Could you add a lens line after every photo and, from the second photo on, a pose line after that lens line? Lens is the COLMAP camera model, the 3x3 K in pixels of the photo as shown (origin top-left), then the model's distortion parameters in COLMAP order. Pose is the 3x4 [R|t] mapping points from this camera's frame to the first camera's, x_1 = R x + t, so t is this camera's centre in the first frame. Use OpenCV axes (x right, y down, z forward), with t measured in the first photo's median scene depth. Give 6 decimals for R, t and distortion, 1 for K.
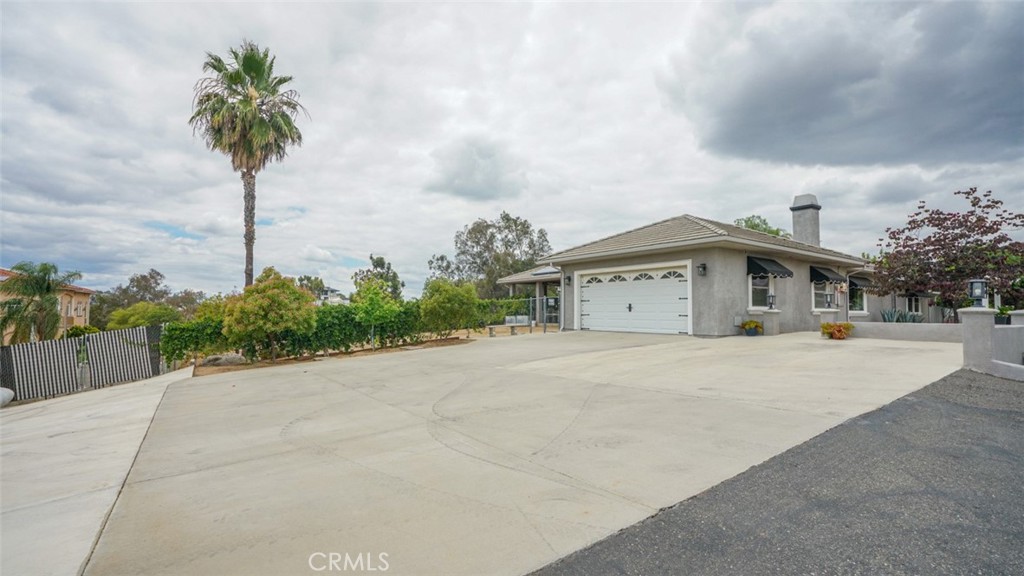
lens RADIAL K [[491.0, 0, 530.7], [0, 491.0, 291.5], [0, 0, 1]] dist [0.002067, 0.000625]
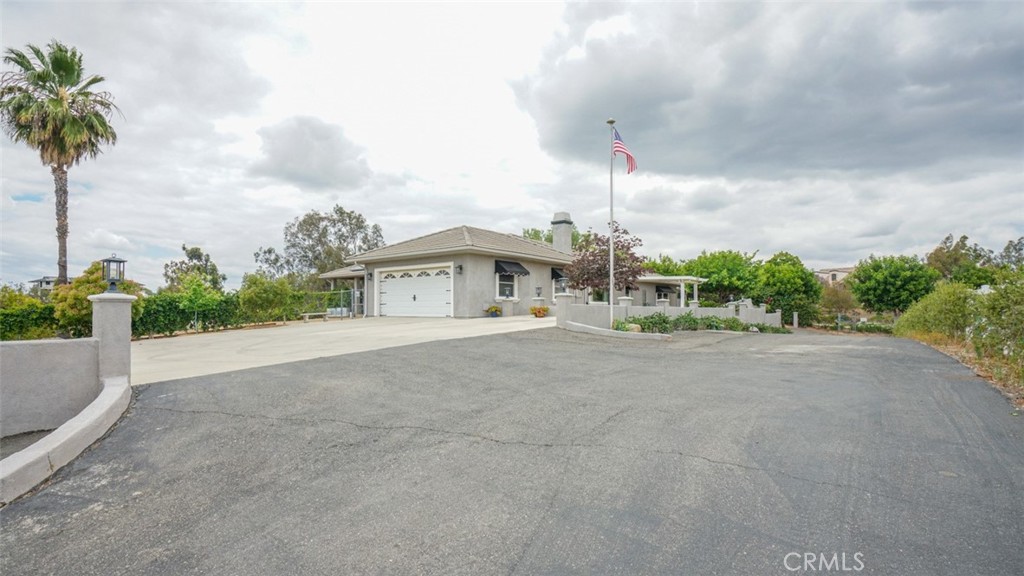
lens RADIAL K [[527.4, 0, 512.7], [0, 527.4, 310.6], [0, 0, 1]] dist [-0.041160, 0.028662]
pose [[0.969207, -0.001228, 0.246245, 0.080807], [-0.008912, 0.999158, 0.040061, 0.006564], [-0.246087, -0.041022, 0.968379, -0.300131]]
